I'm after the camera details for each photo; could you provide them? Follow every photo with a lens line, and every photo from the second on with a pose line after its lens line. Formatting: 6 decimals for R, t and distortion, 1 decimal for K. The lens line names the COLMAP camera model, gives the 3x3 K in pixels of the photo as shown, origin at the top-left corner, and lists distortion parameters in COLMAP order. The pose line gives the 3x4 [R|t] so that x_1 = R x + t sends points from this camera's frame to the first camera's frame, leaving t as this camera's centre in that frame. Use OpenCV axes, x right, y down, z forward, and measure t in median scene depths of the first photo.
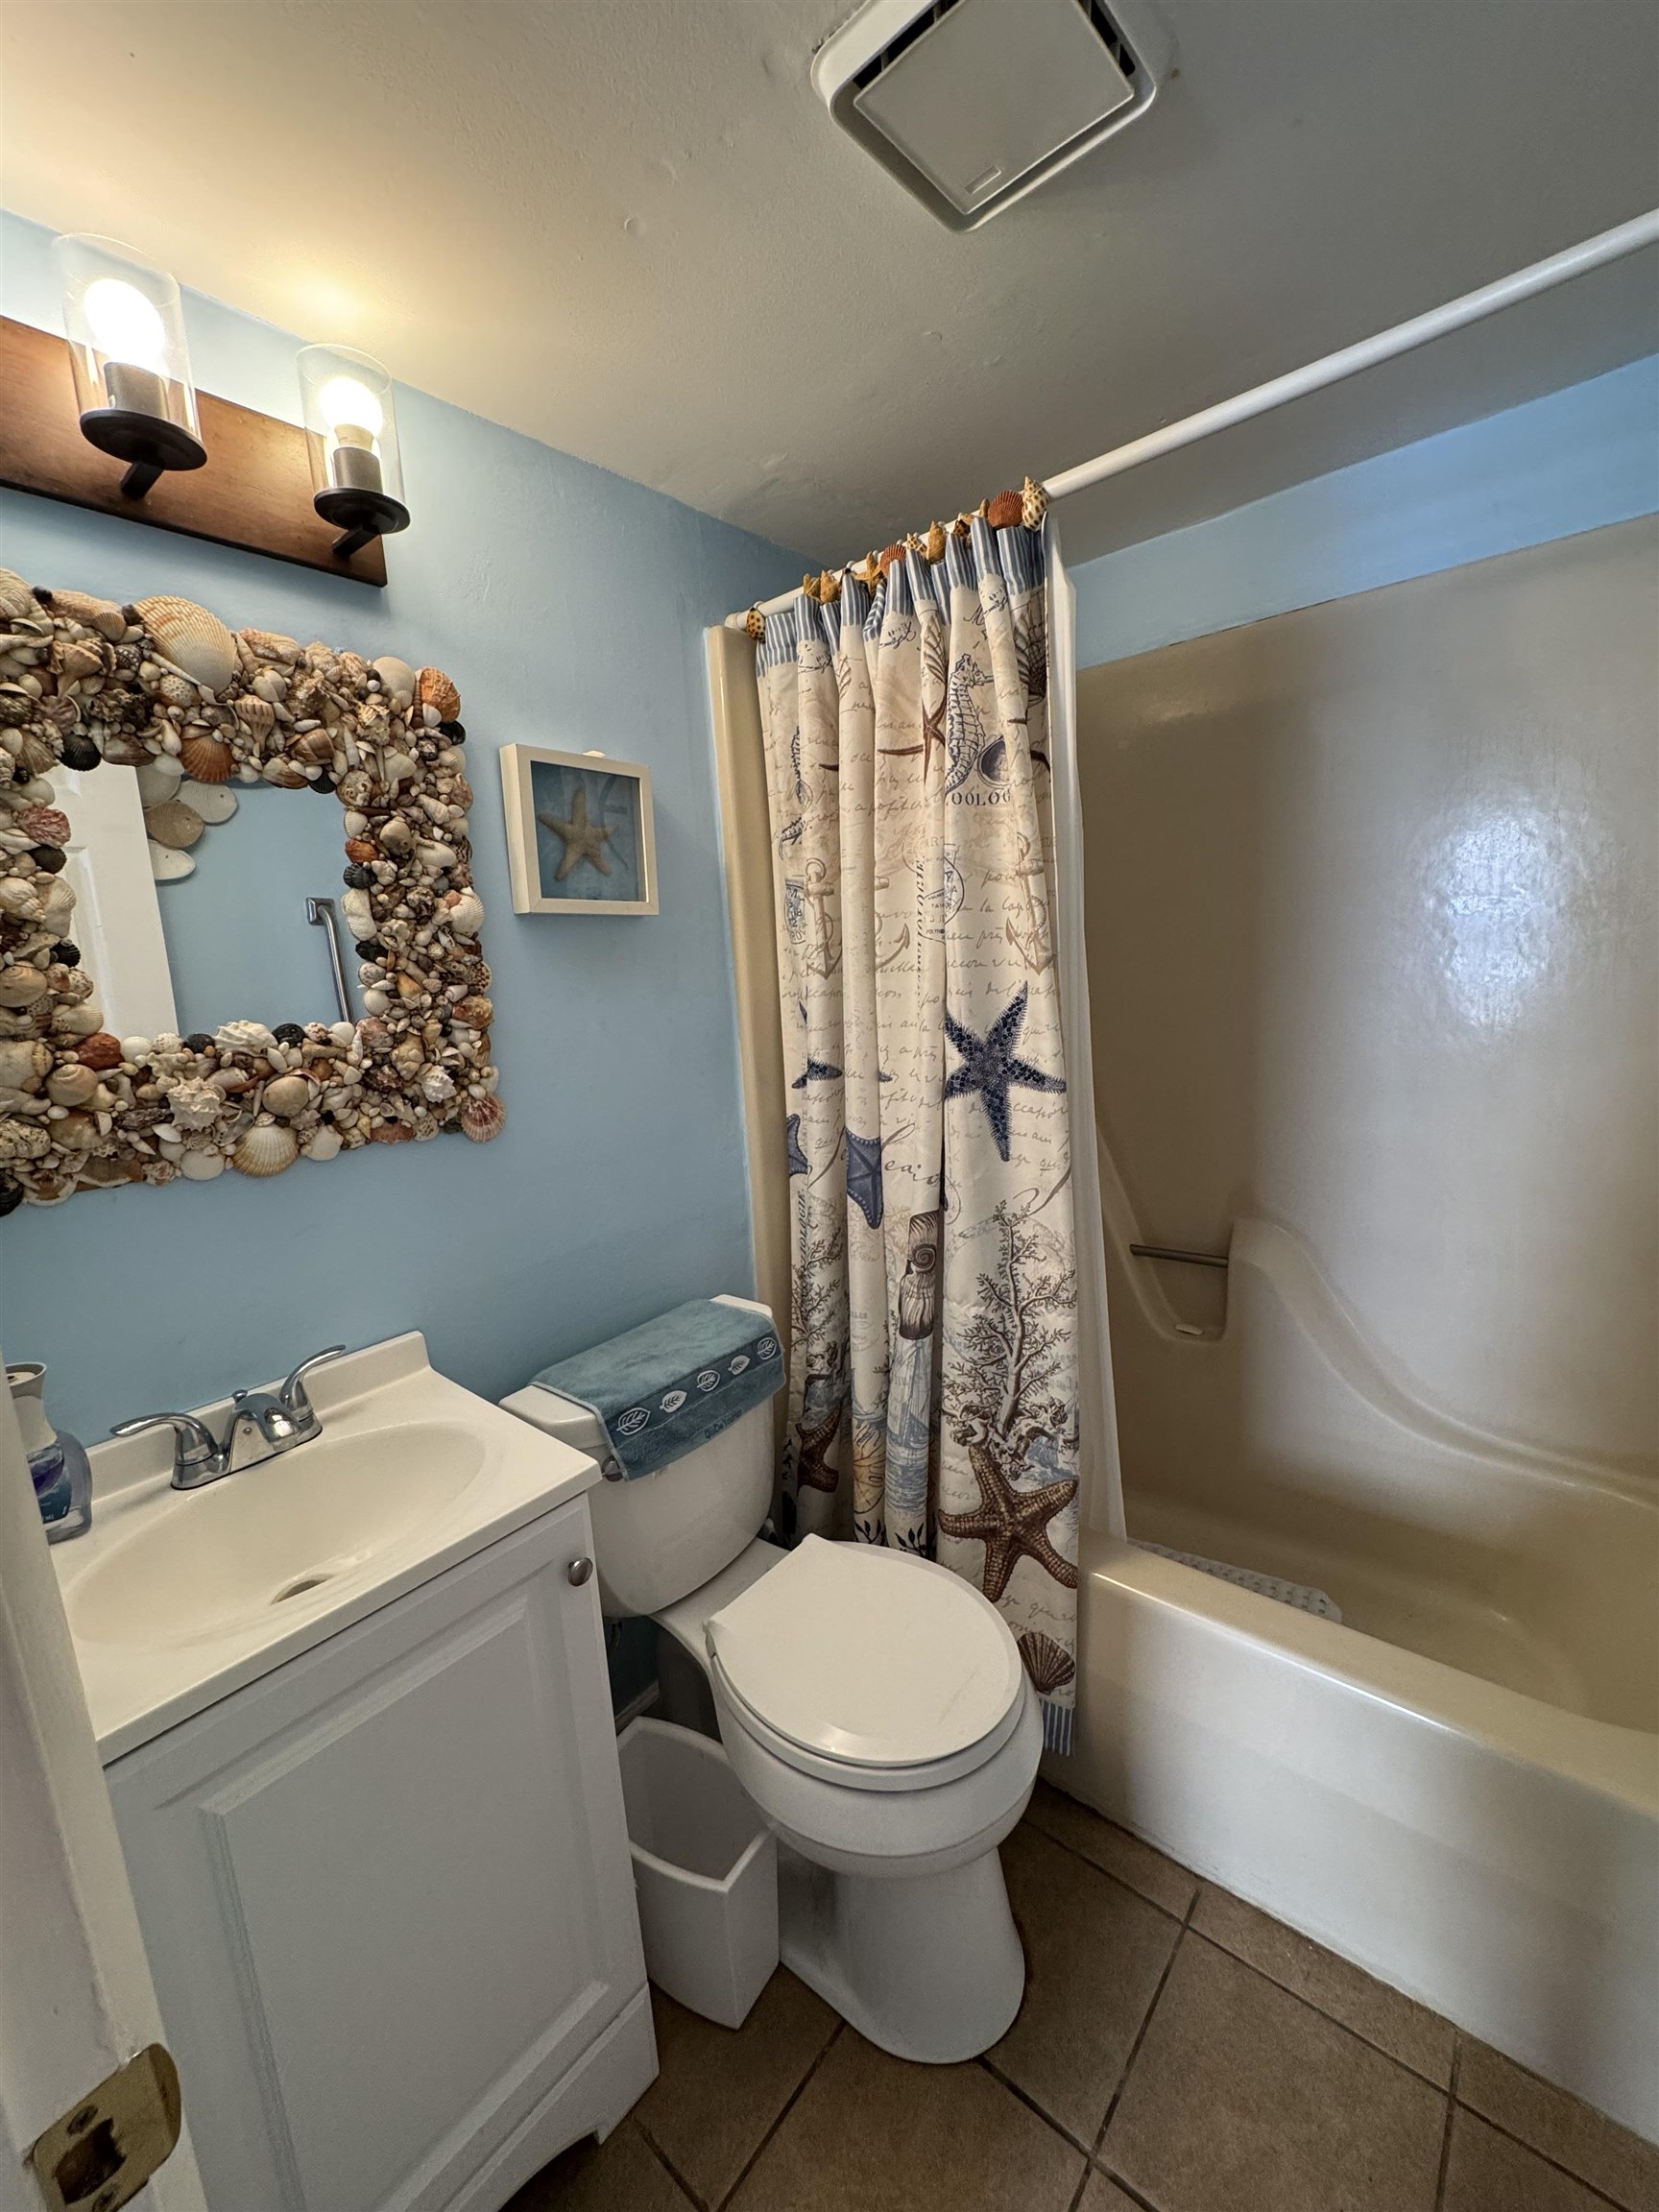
lens RADIAL K [[882.2, 0, 830.0], [0, 882.2, 1107.1], [0, 0, 1]] dist [-0.003909, 0.001485]
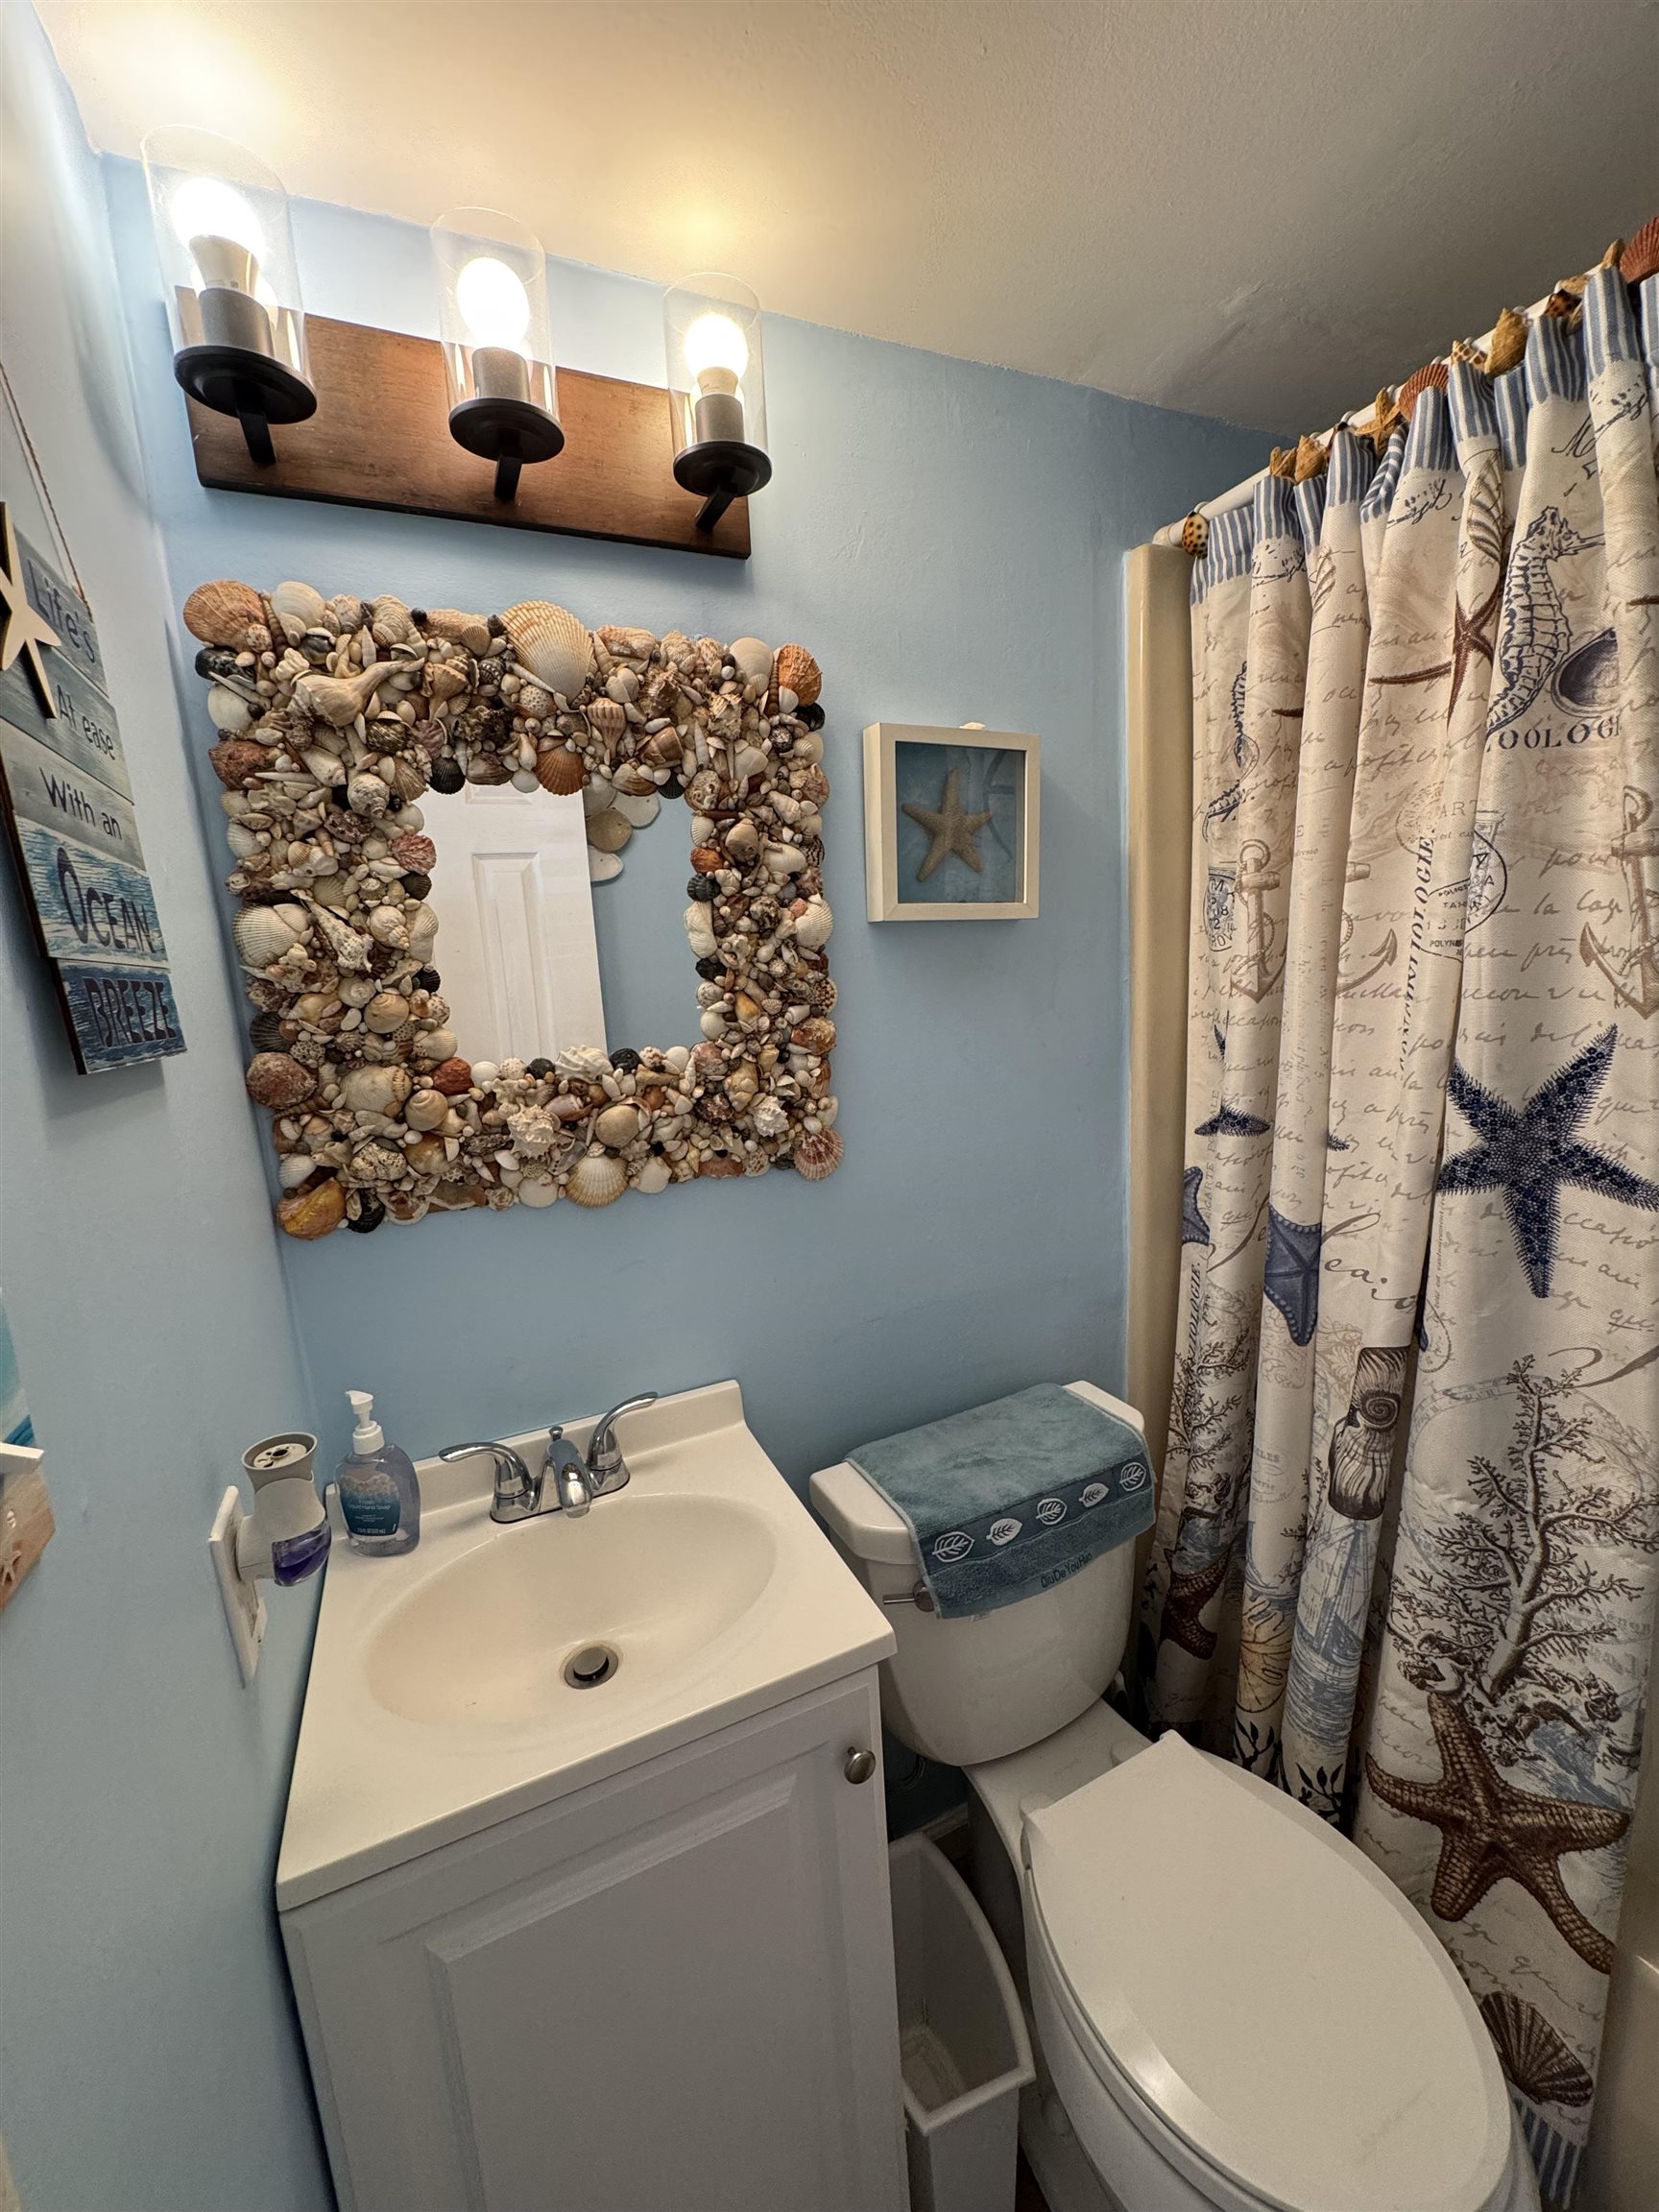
lens RADIAL K [[882.2, 0, 829.0], [0, 882.2, 1105.0], [0, 0, 1]] dist [-0.003909, 0.001485]
pose [[0.905467, 0.078415, -0.417110, -0.016880], [-0.067871, 0.996889, 0.040075, -0.073616], [0.418955, -0.007977, 0.907972, 0.199397]]
